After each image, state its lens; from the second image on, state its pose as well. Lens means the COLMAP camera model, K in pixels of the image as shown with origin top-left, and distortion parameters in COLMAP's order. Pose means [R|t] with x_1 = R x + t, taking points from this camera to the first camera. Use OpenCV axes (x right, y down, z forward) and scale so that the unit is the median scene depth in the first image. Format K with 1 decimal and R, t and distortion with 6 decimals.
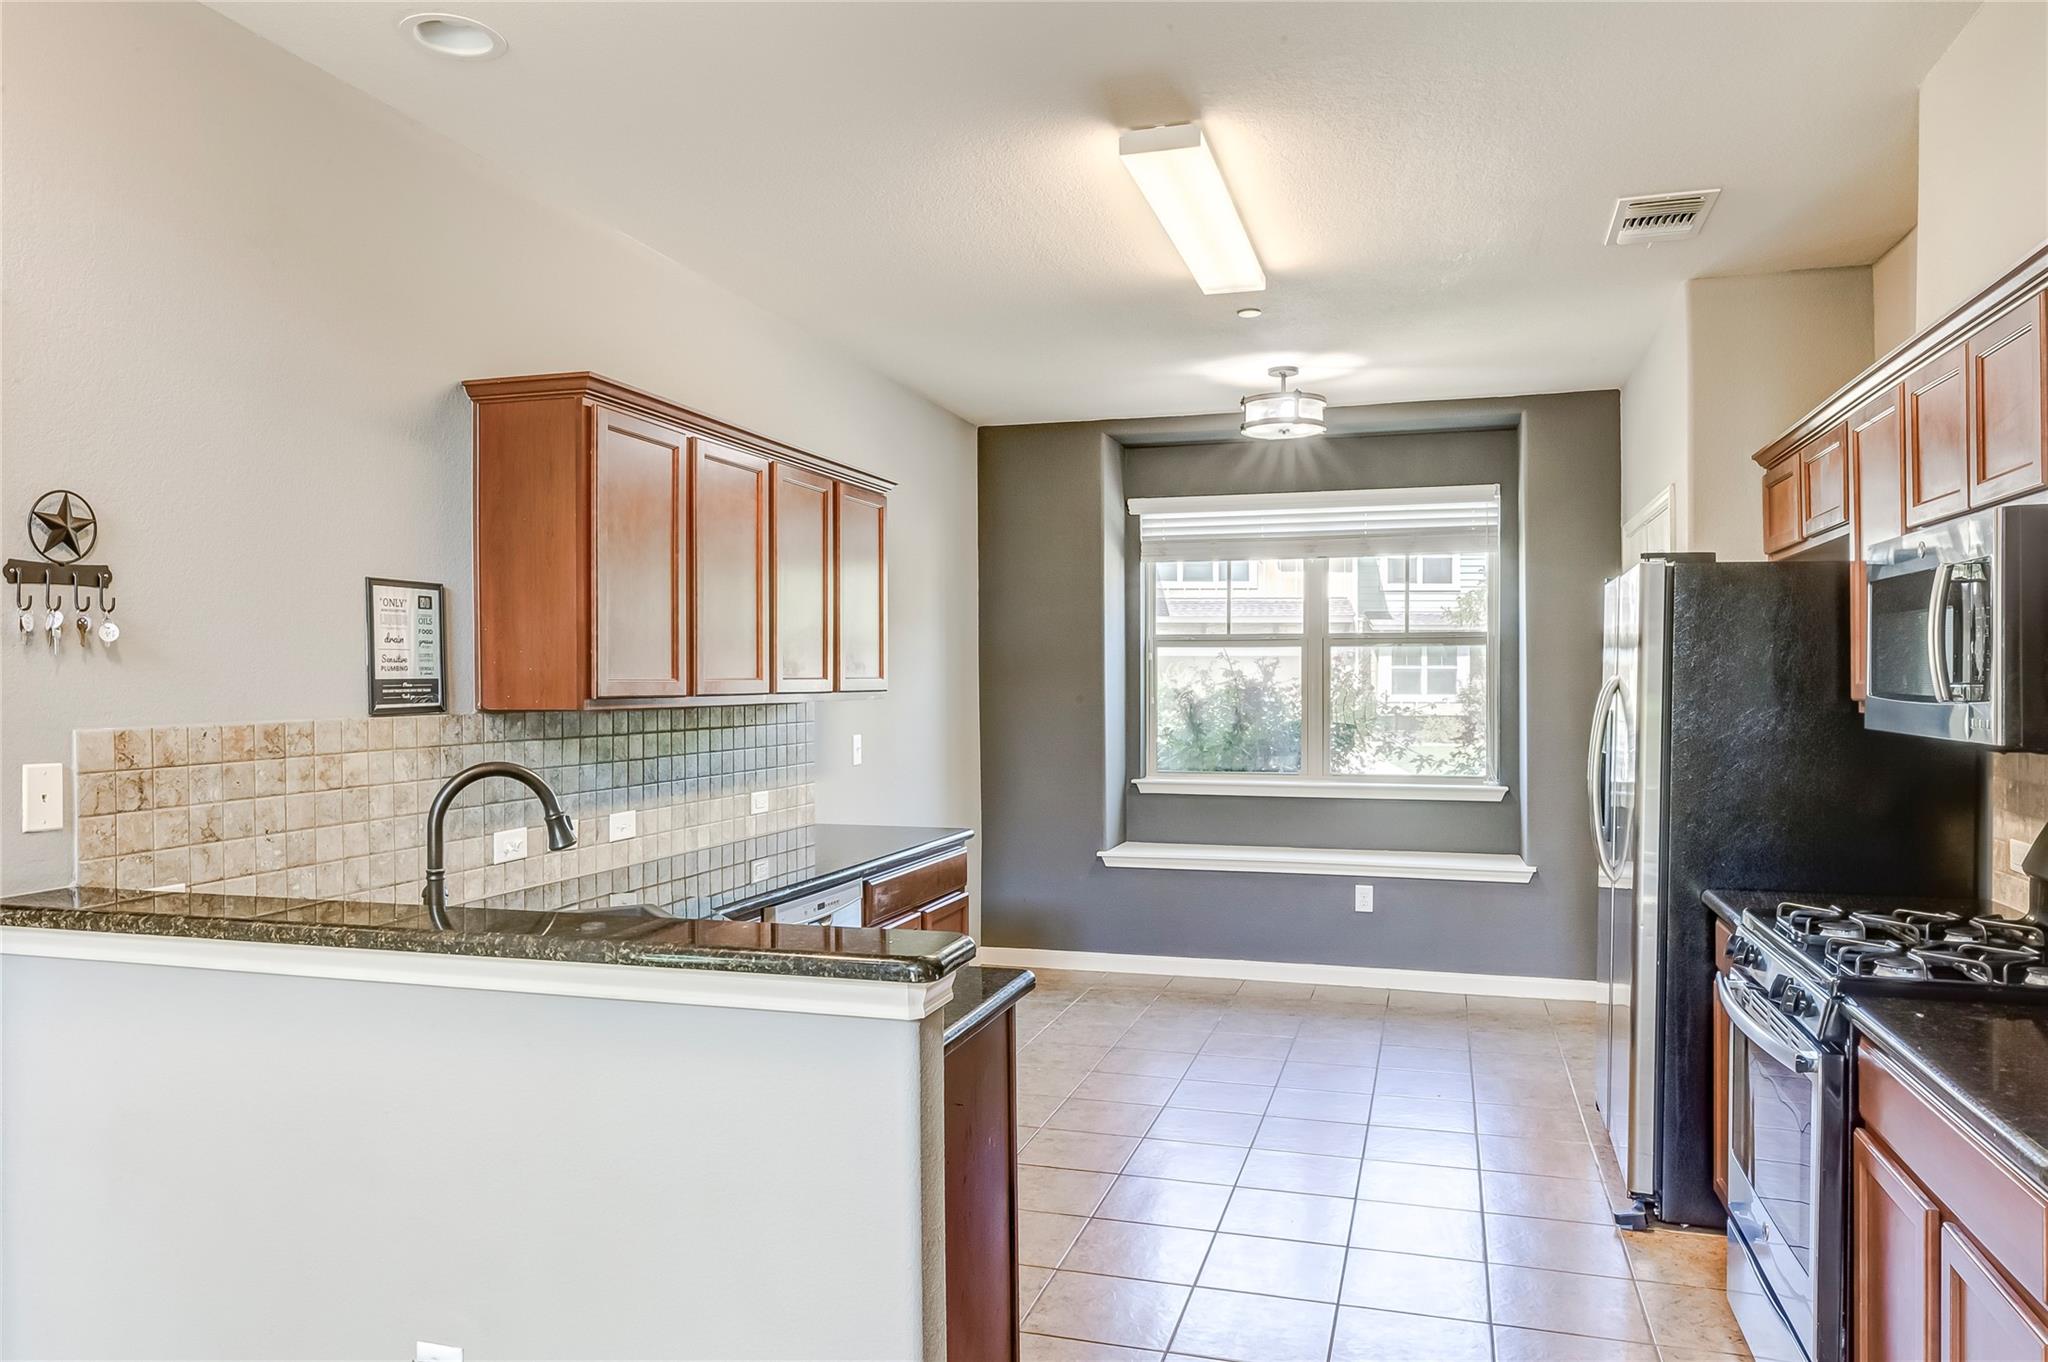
lens RADIAL K [[1367.7, 0, 1024.0], [0, 1367.7, 681.0], [0, 0, 1]] dist [-0.007936, -0.004041]
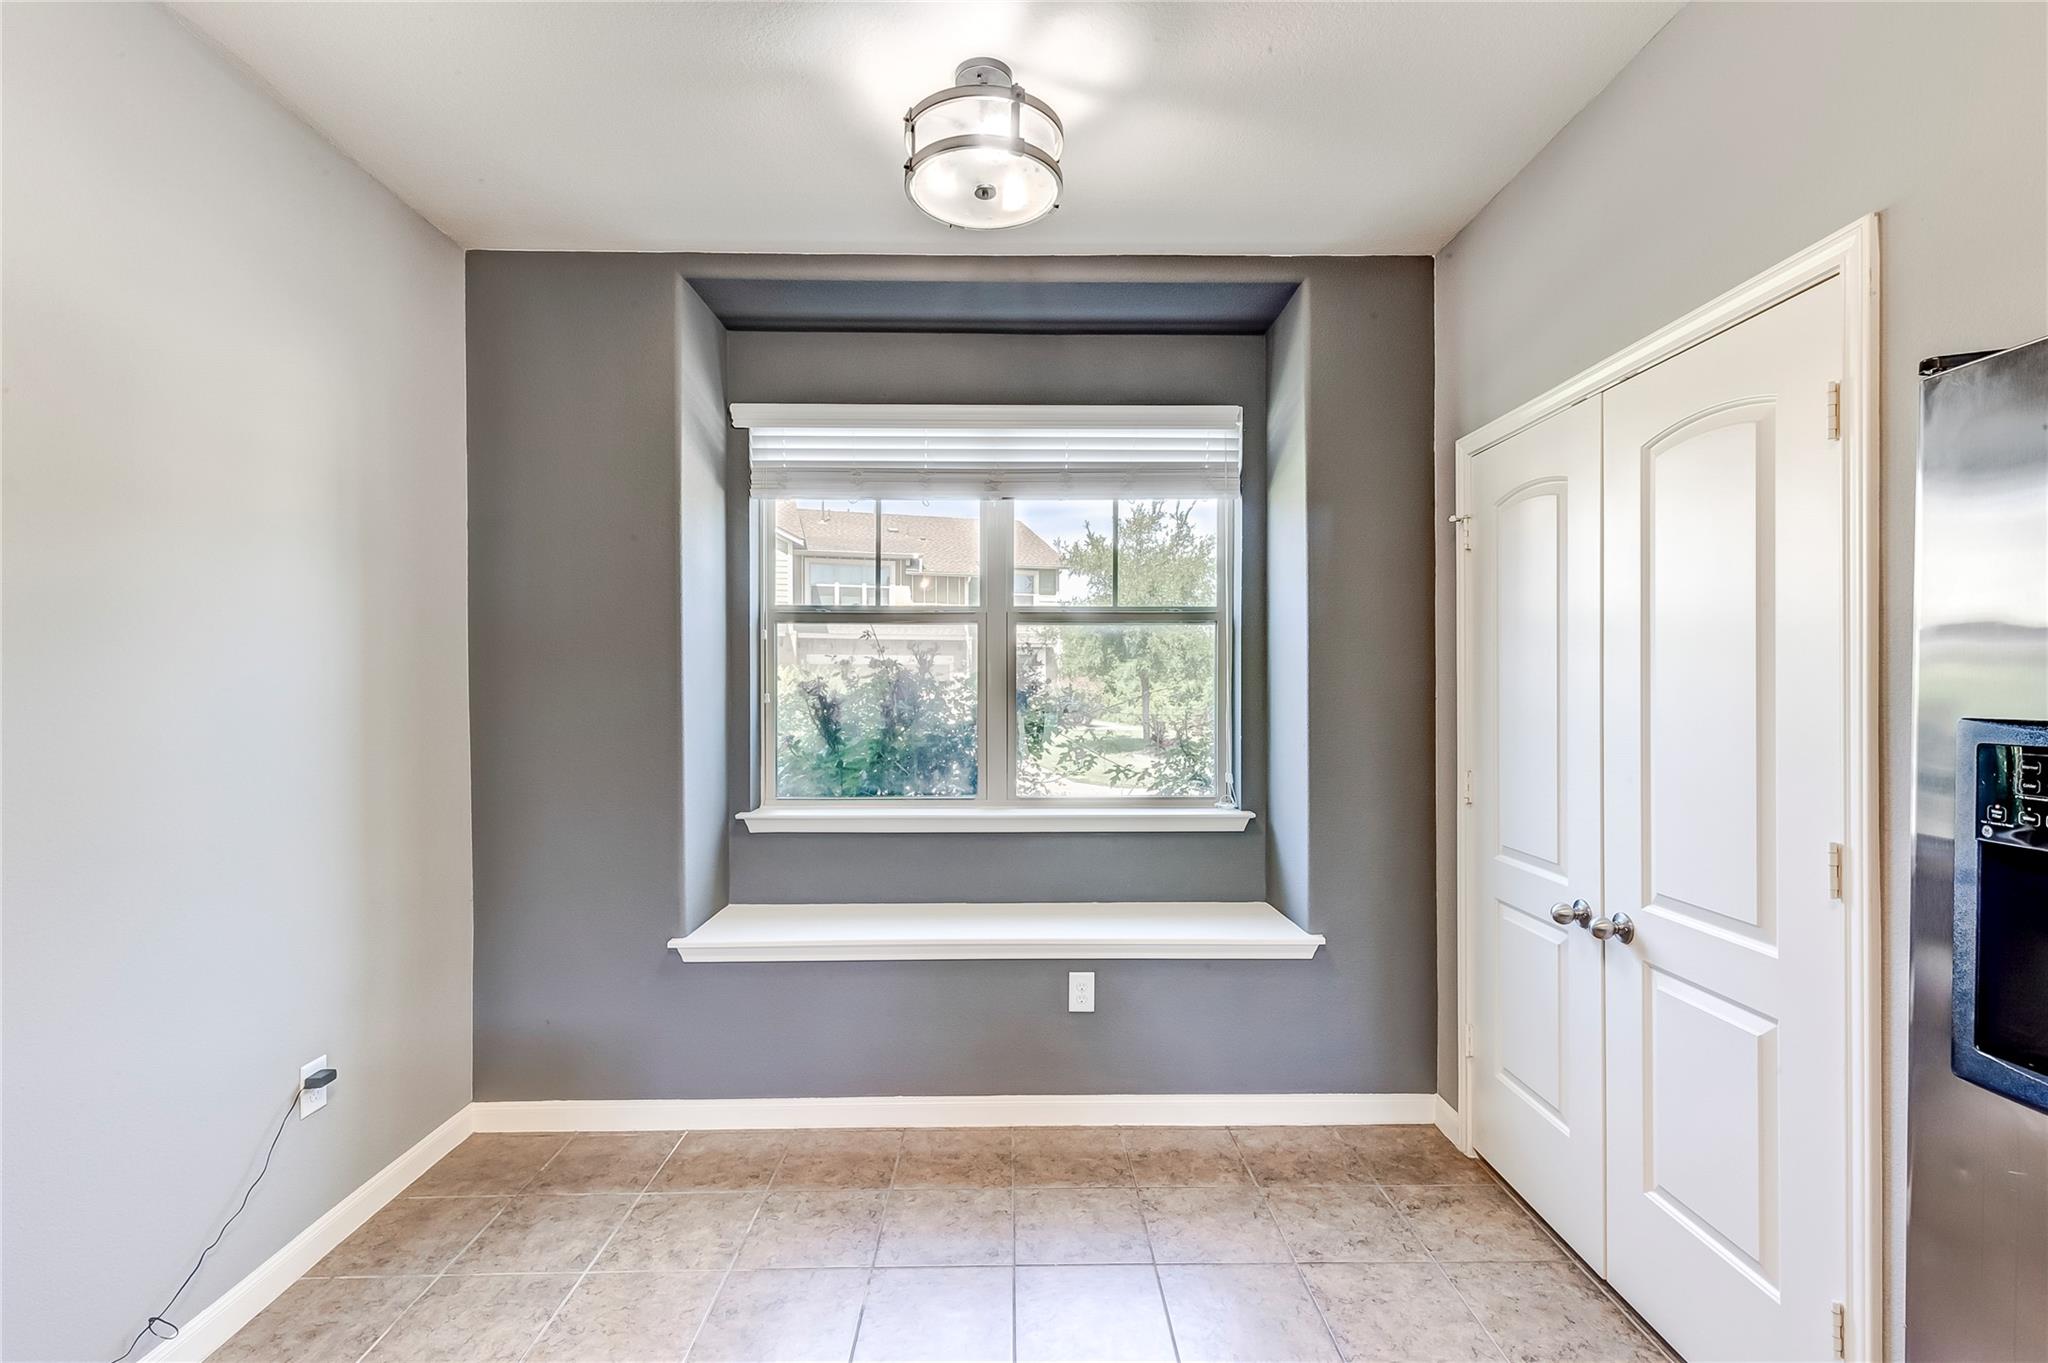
lens RADIAL K [[924.1, 0, 1024.0], [0, 924.1, 681.5], [0, 0, 1]] dist [0.000440, -0.000212]
pose [[0.951793, 0.002177, 0.306733, 0.081757], [-0.001075, 0.999992, -0.003762, 0.008309], [-0.306739, 0.003251, 0.951788, 0.568979]]
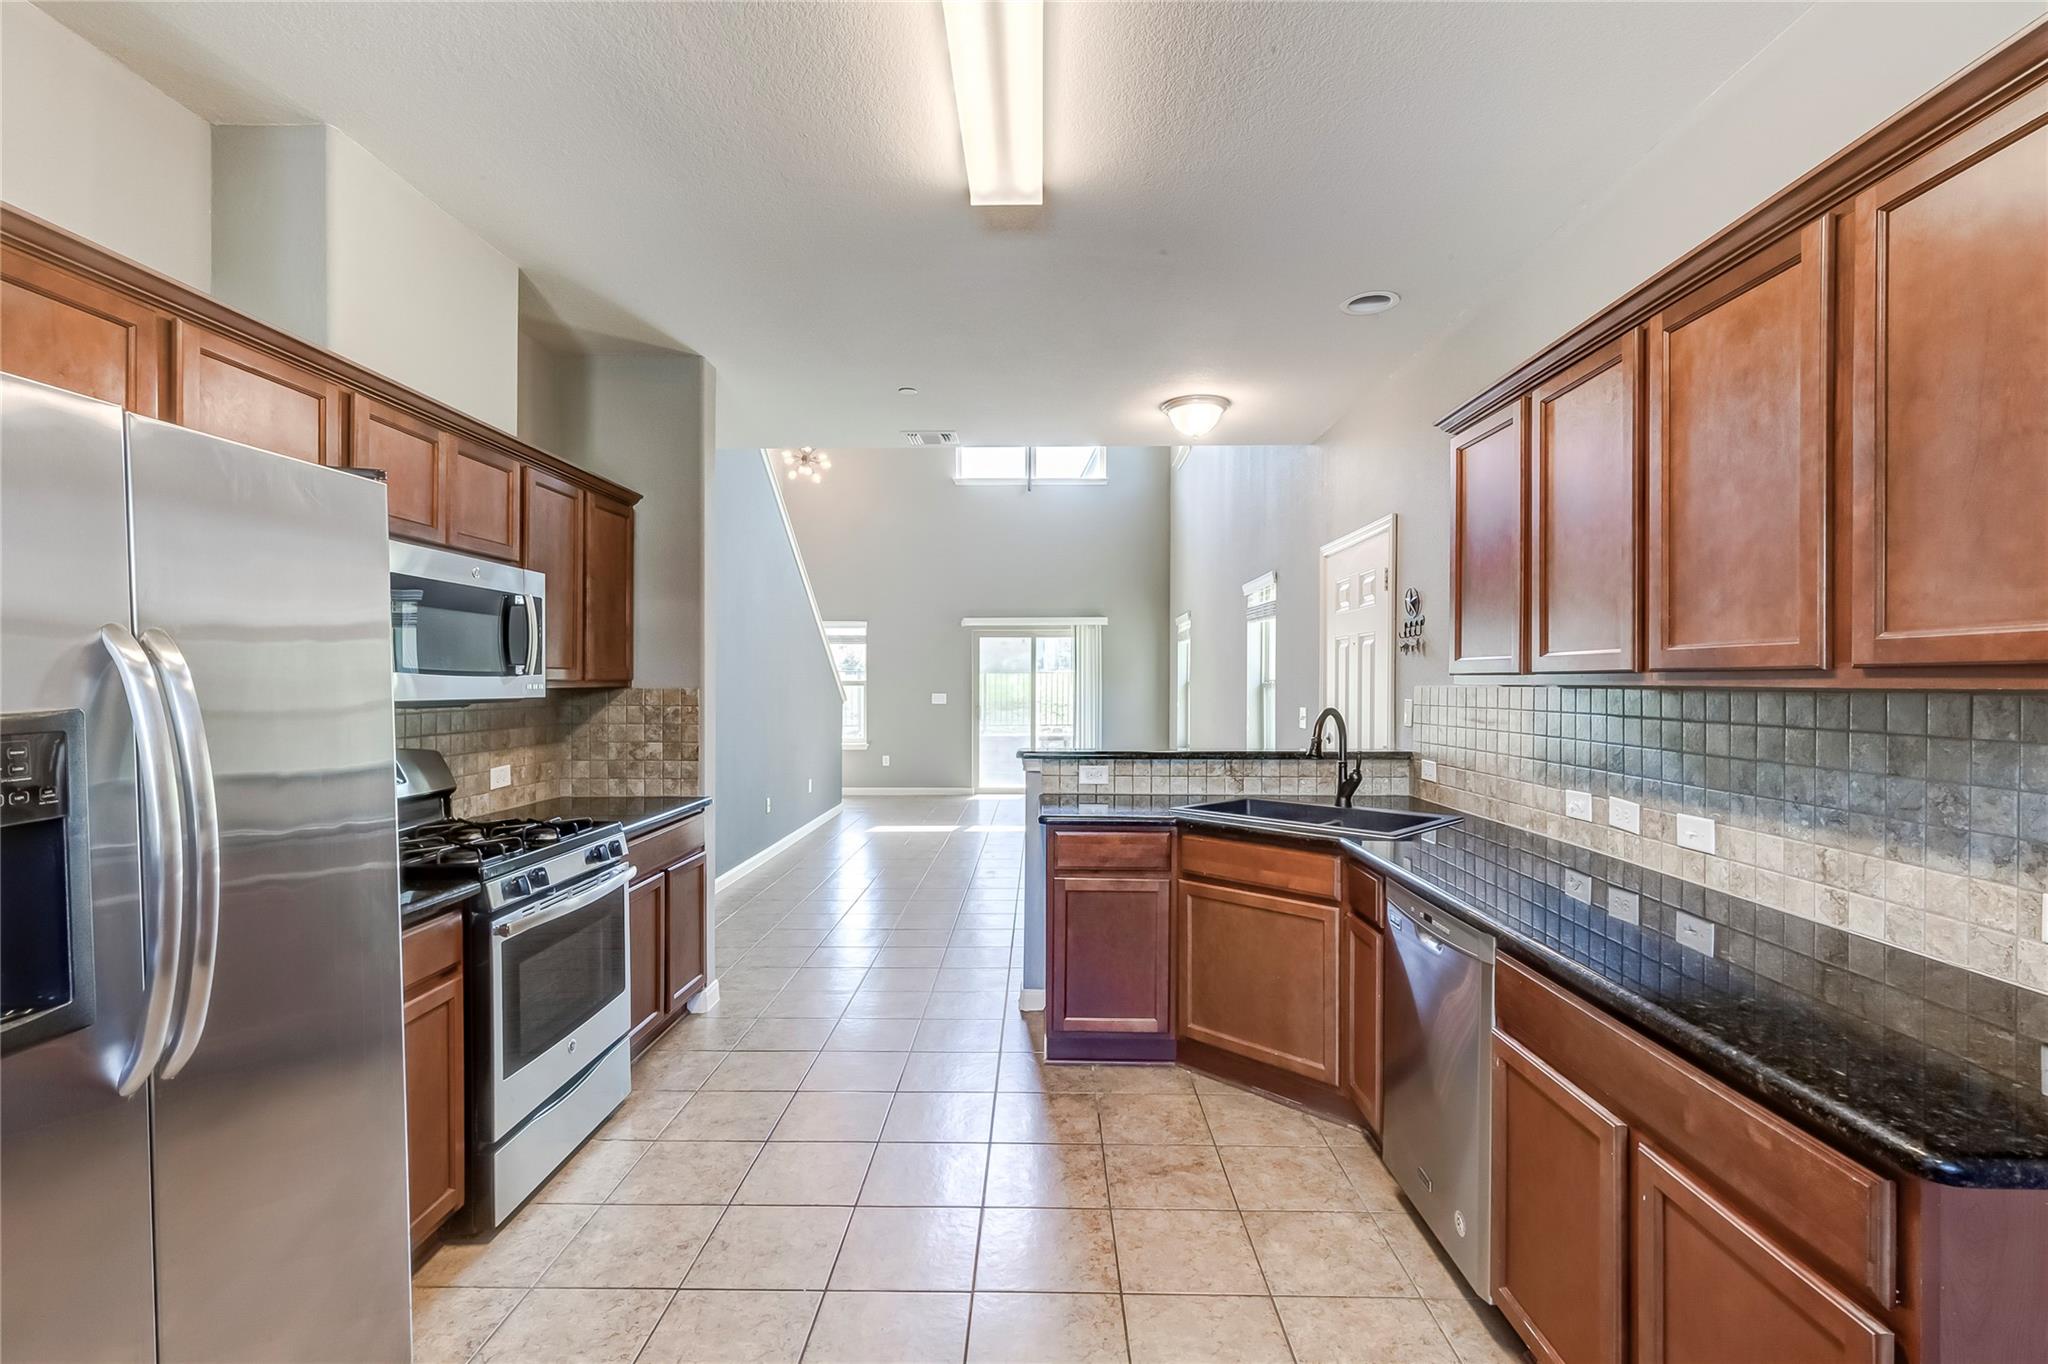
lens RADIAL K [[928.8, 0, 1021.2], [0, 928.8, 683.9], [0, 0, 1]] dist [0.000373, -0.000233]
pose [[-0.962188, 0.004541, -0.272347, 0.148483], [0.002976, 0.999977, 0.006162, 0.007406], [0.272369, 0.005119, -0.962179, 0.864905]]
